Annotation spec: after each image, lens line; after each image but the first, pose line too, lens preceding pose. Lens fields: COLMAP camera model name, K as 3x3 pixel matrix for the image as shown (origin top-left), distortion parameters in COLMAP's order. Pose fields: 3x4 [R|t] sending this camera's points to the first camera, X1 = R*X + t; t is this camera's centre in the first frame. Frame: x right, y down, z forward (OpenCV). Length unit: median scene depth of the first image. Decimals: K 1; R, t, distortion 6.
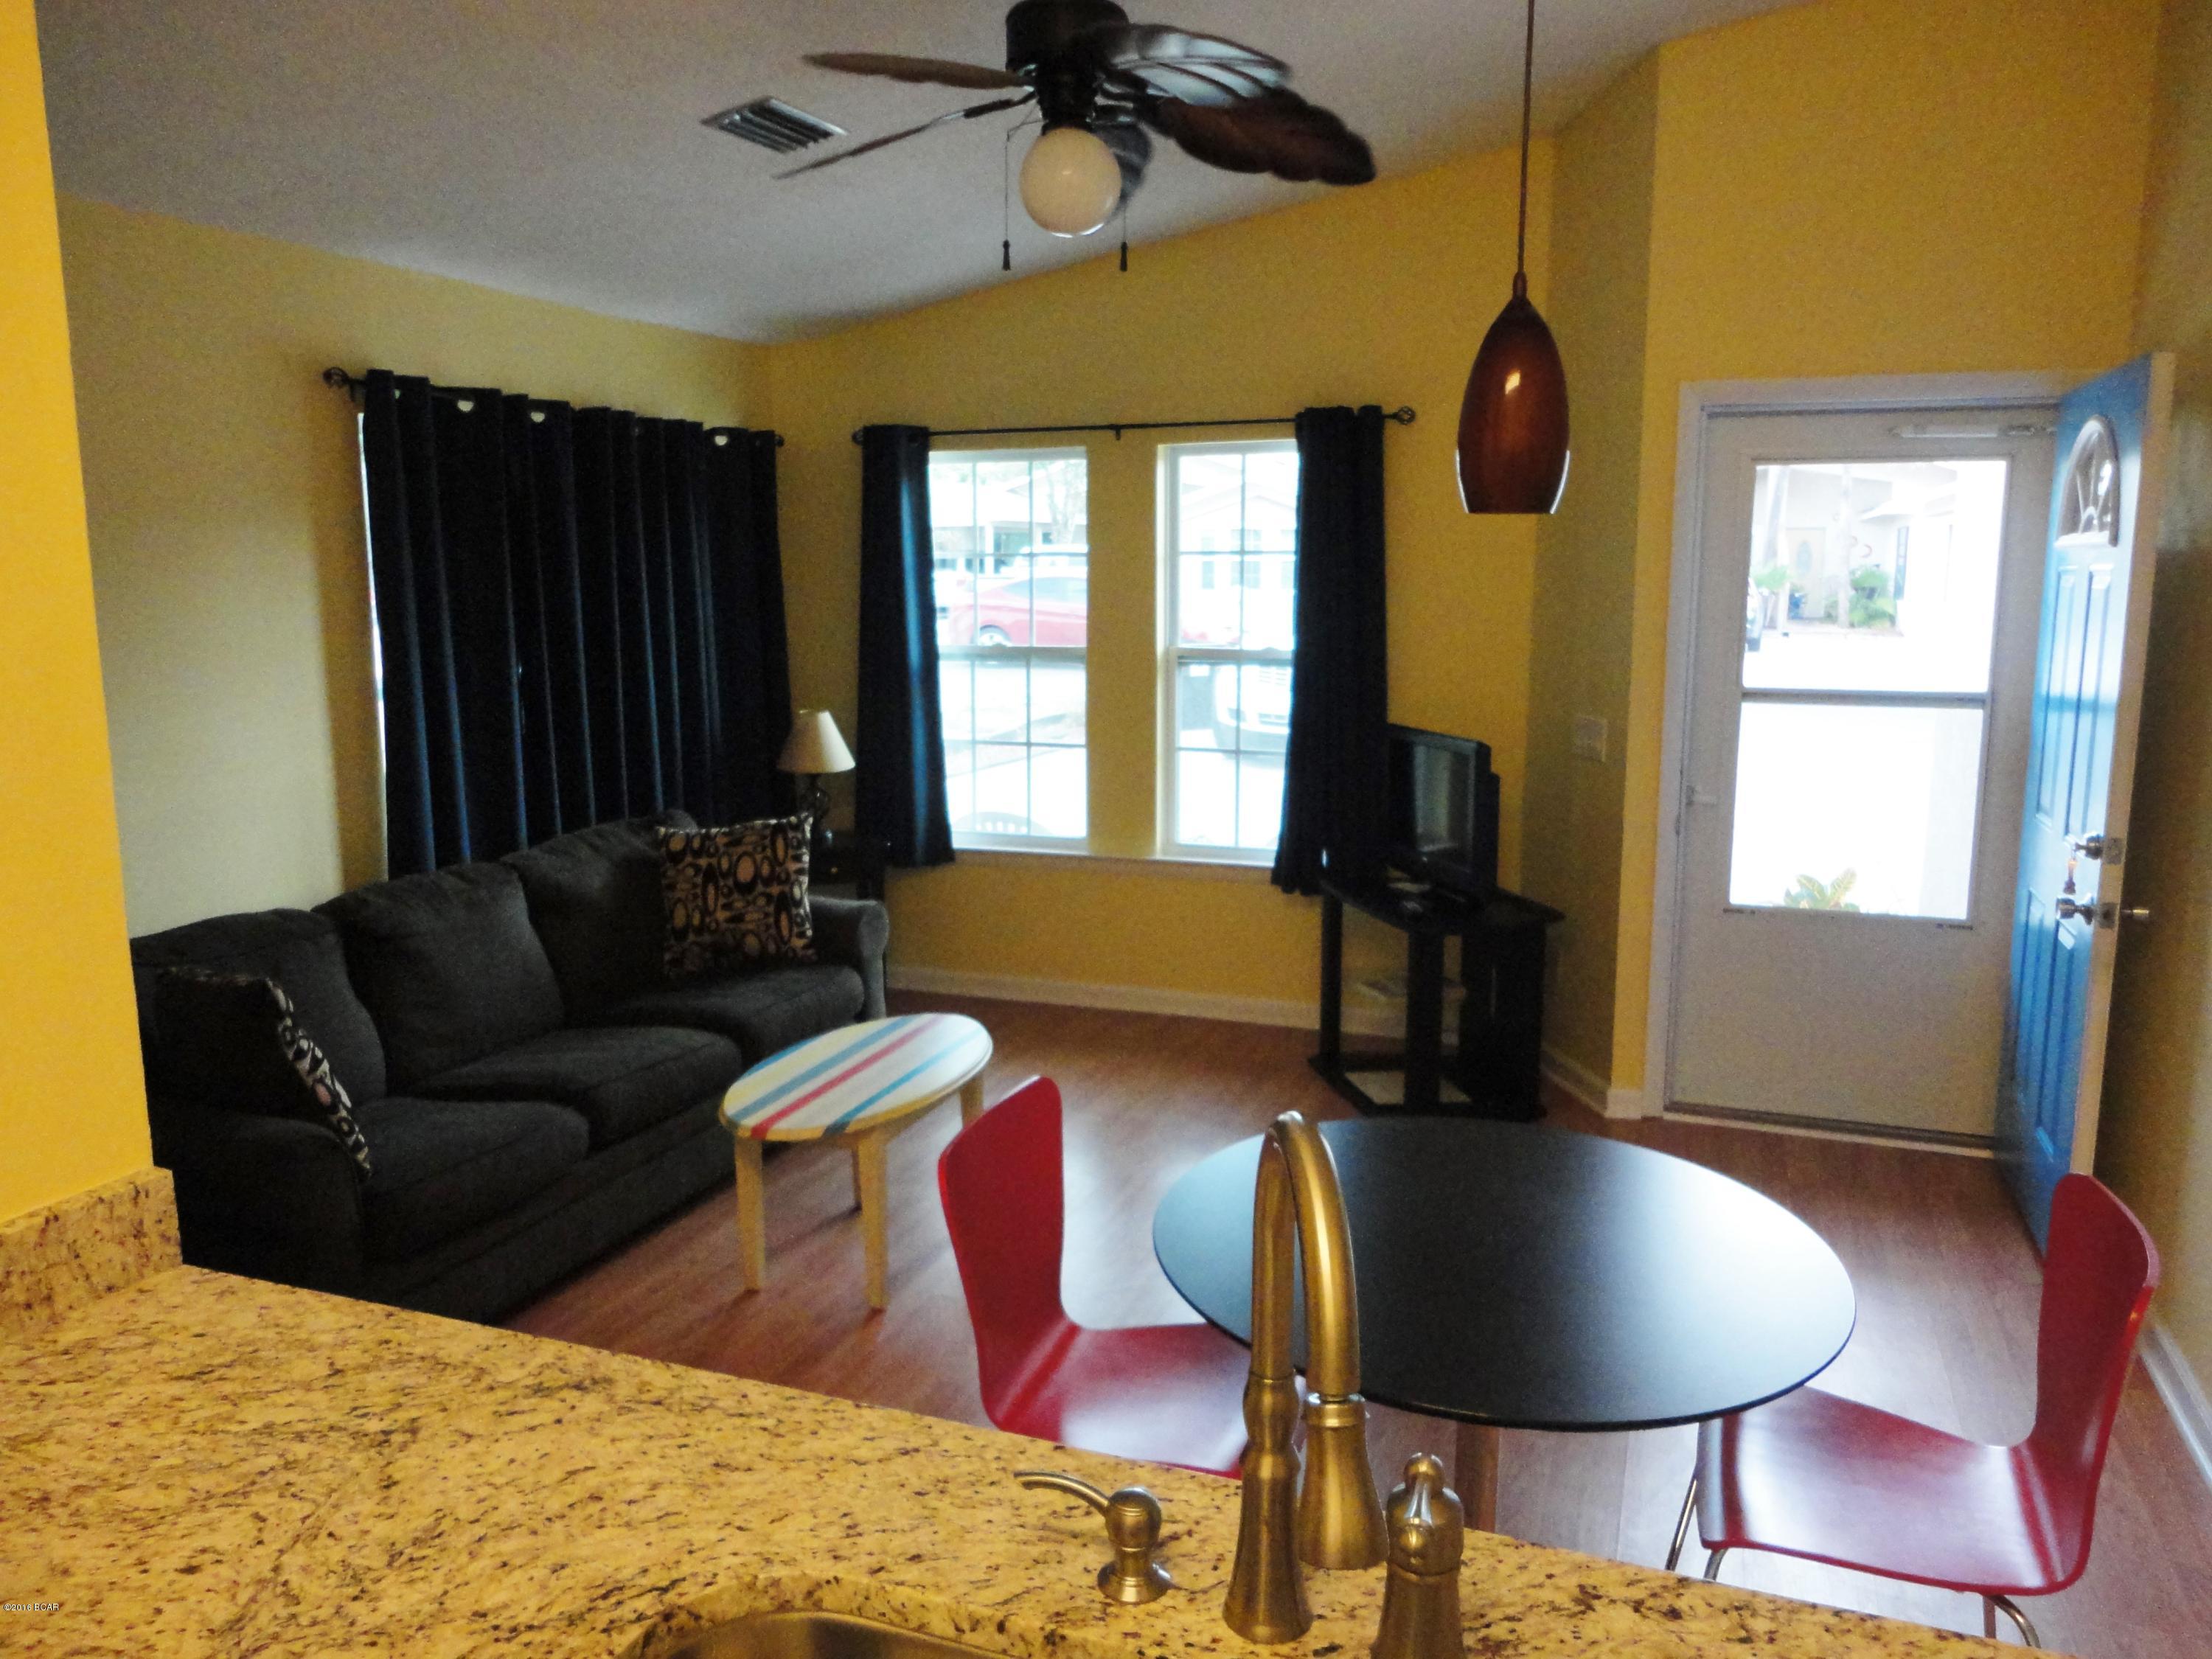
lens RADIAL K [[1621.5, 0, 1079.0], [0, 1621.5, 822.1], [0, 0, 1]] dist [0.002514, 0.004094]
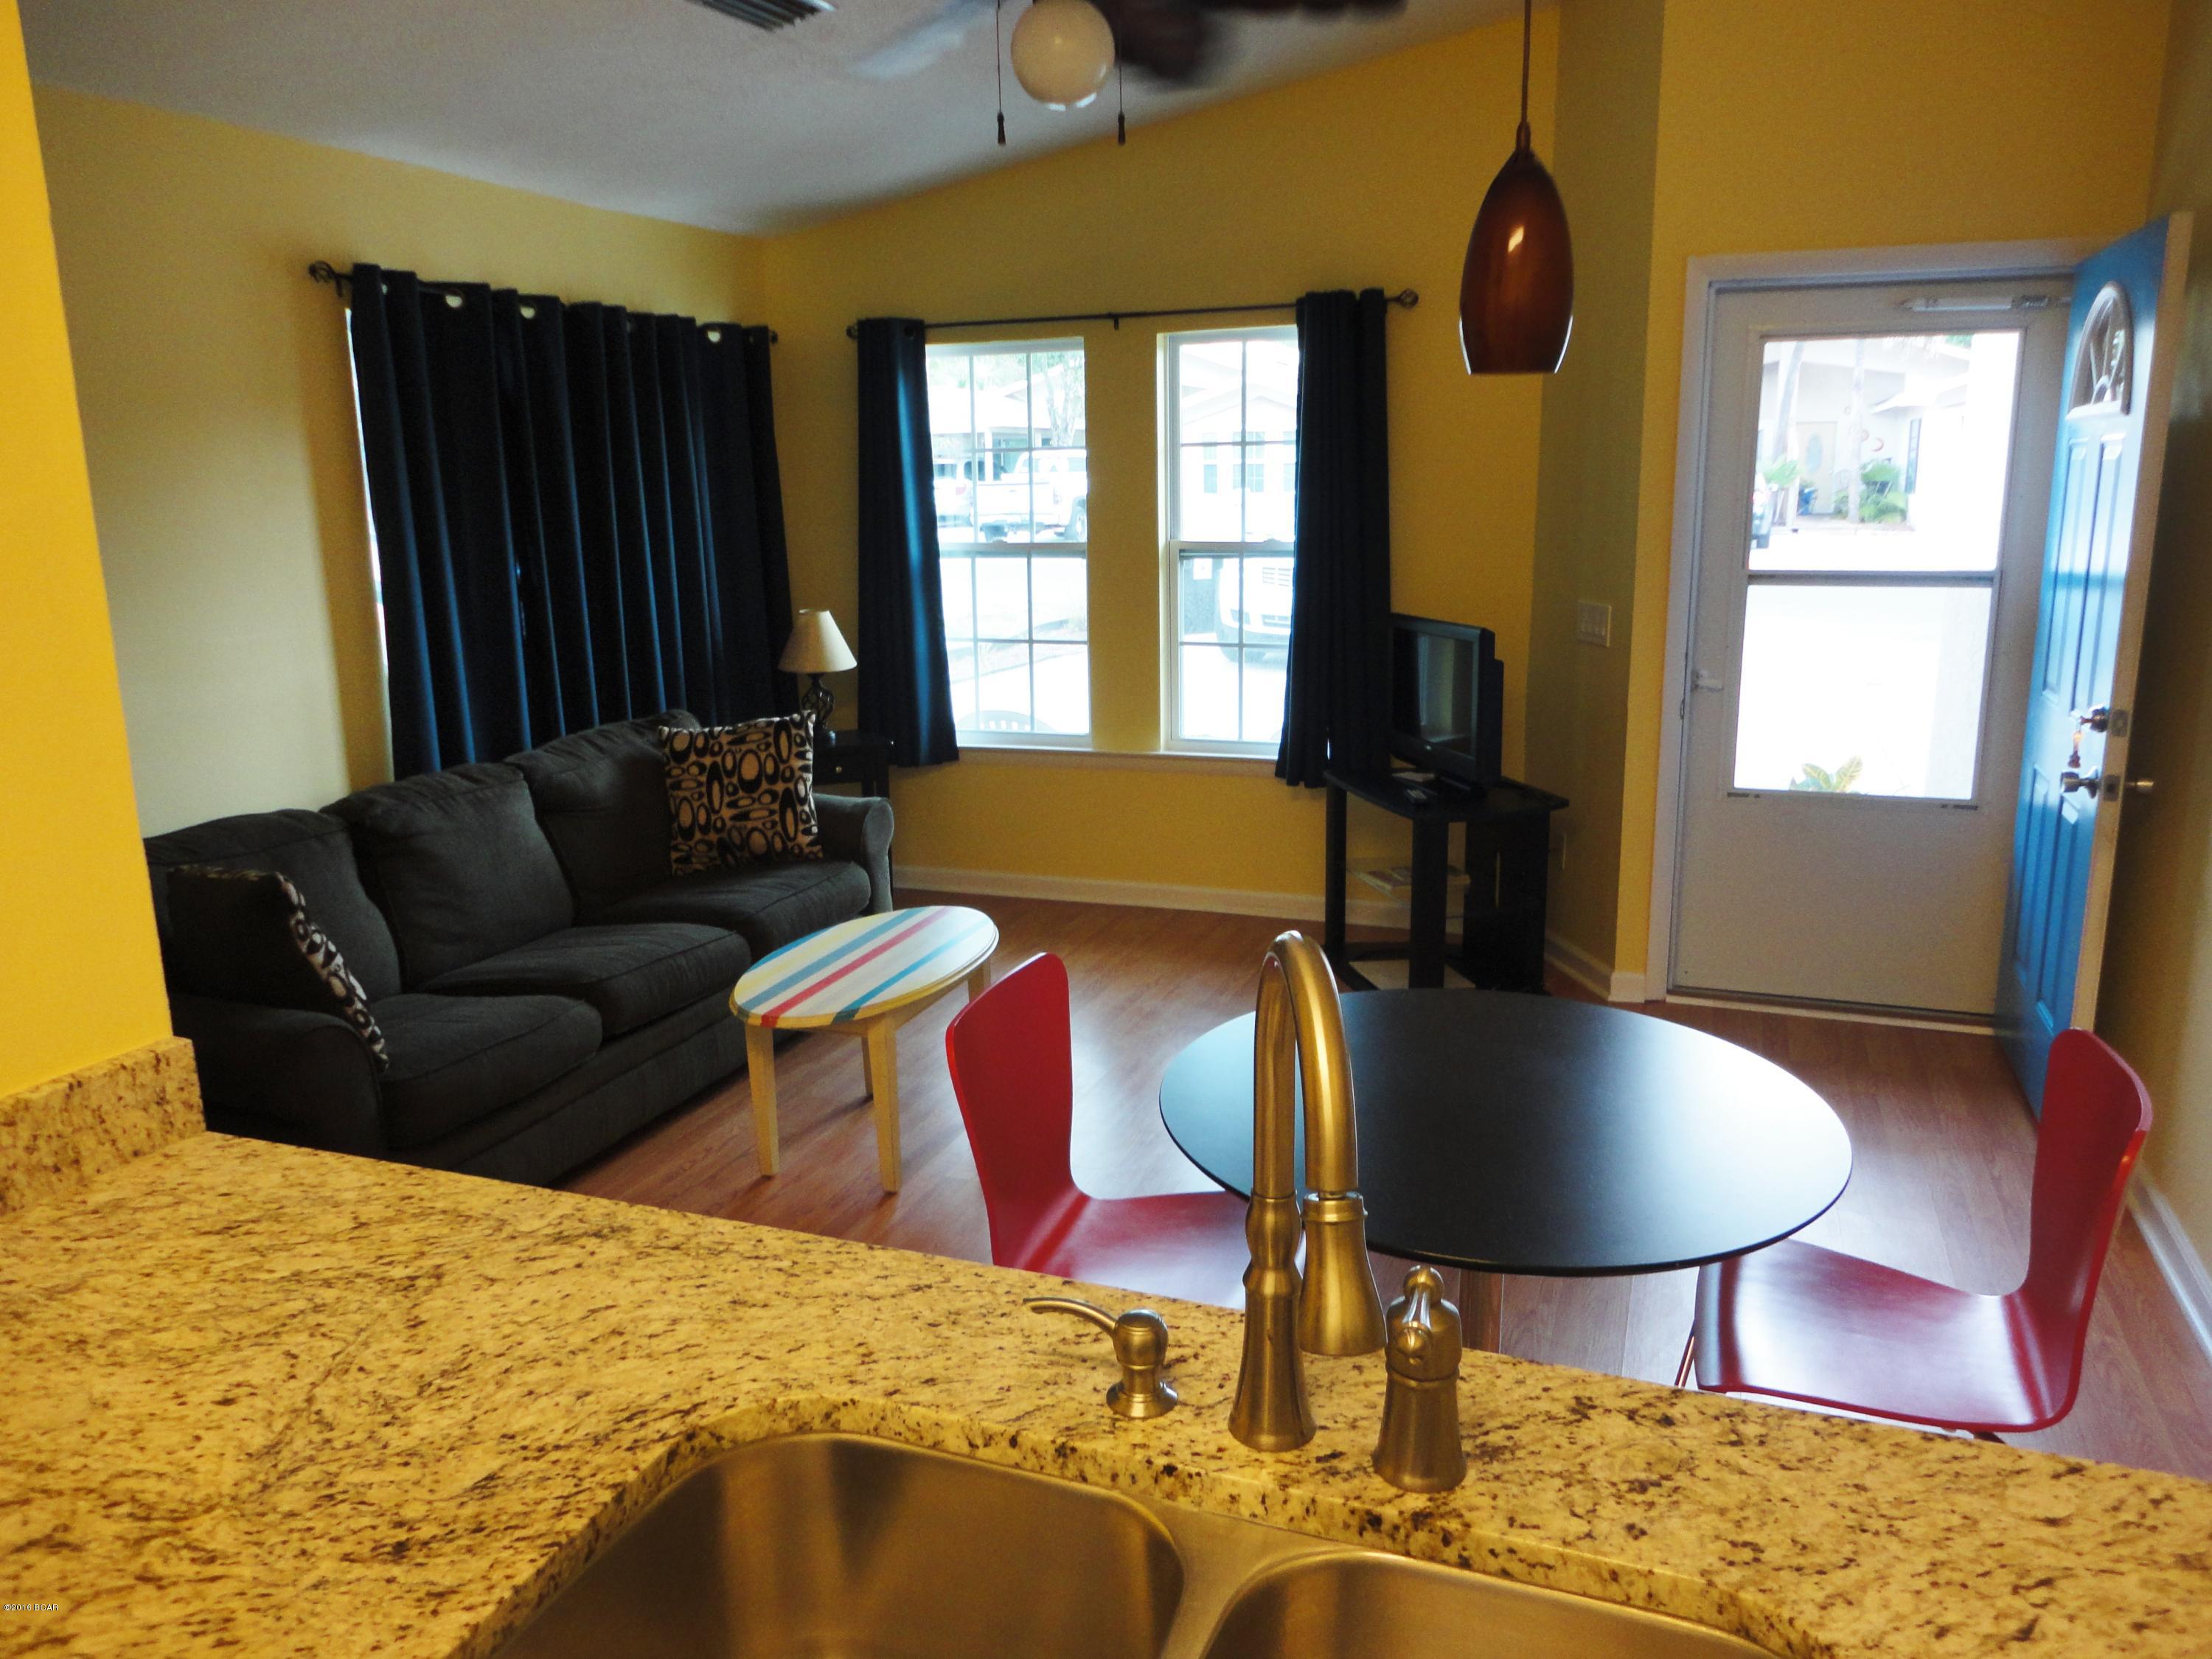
lens RADIAL K [[1621.5, 0, 1078.7], [0, 1621.5, 824.0], [0, 0, 1]] dist [0.002514, 0.004094]
pose [[0.999882, -0.014855, -0.003966, 0.000873], [0.015055, 0.998292, 0.056454, 0.011948], [0.003120, -0.056507, 0.998397, -0.001628]]
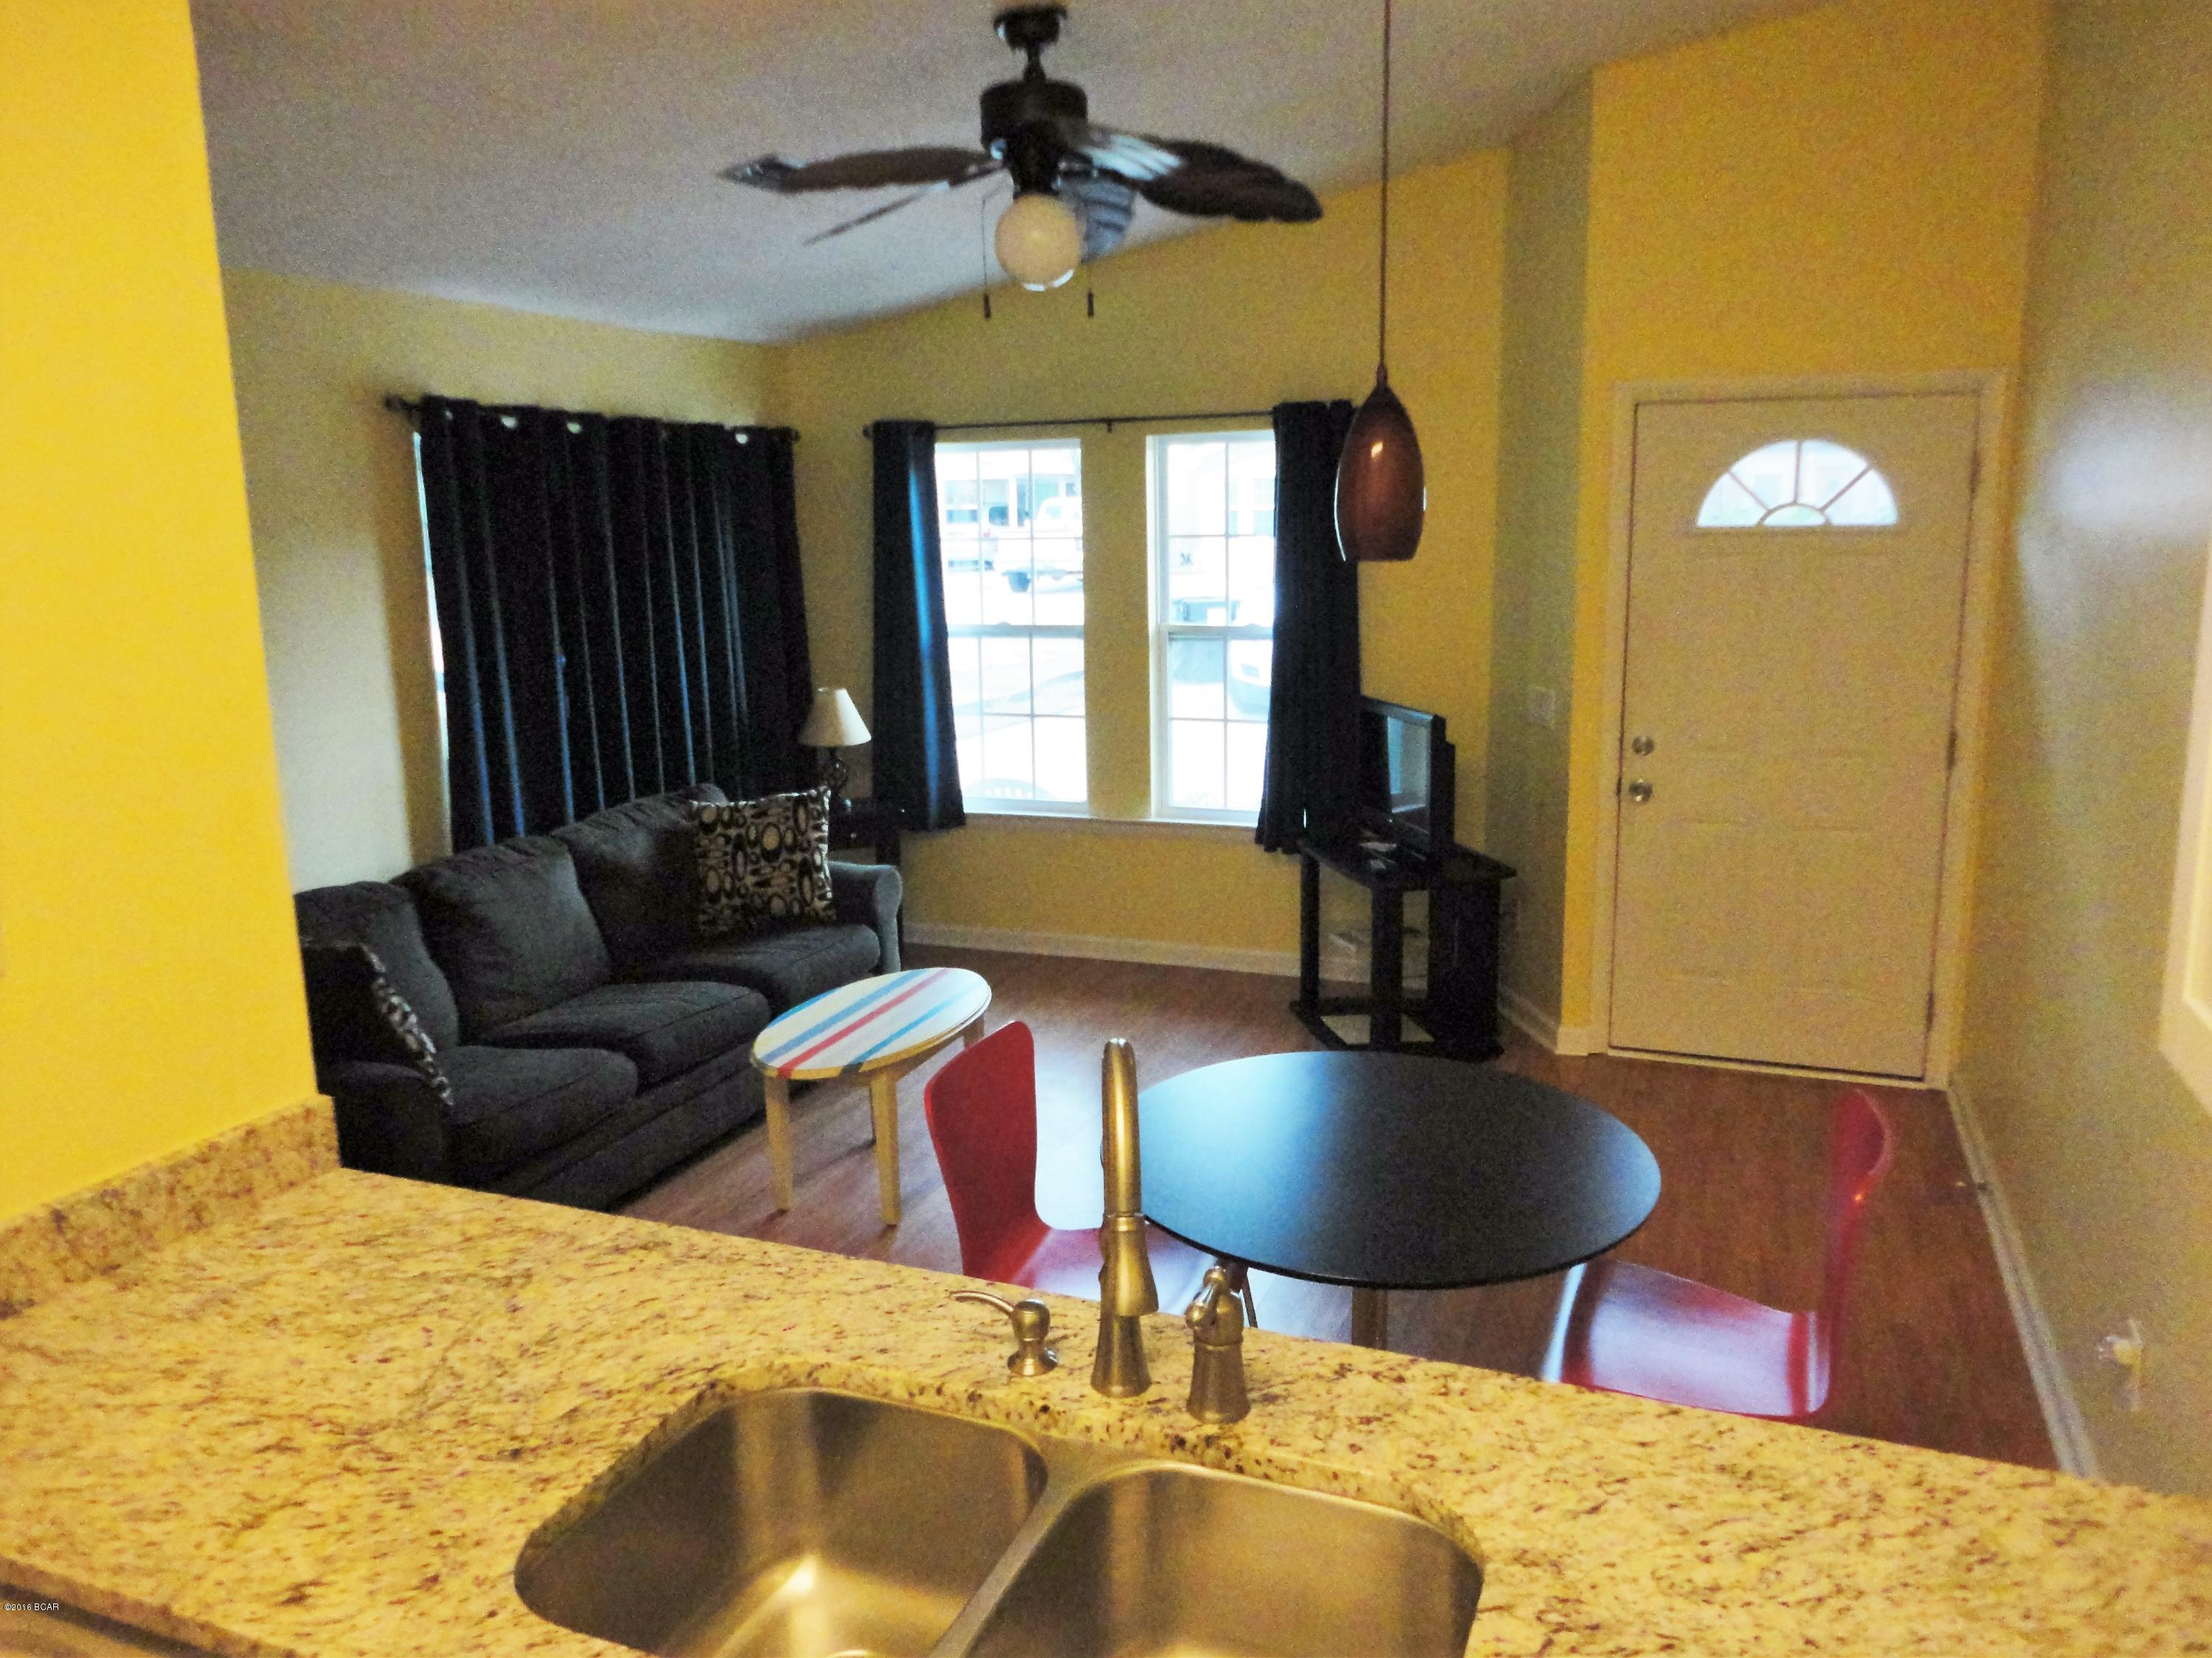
lens RADIAL K [[1621.4, 0, 1076.8], [0, 1621.4, 829.5], [0, 0, 1]] dist [0.002514, 0.004094]
pose [[0.999708, -0.012665, -0.020591, 0.028857], [0.013397, 0.999269, 0.035811, -0.015643], [0.020123, -0.036076, 0.999146, -0.113045]]
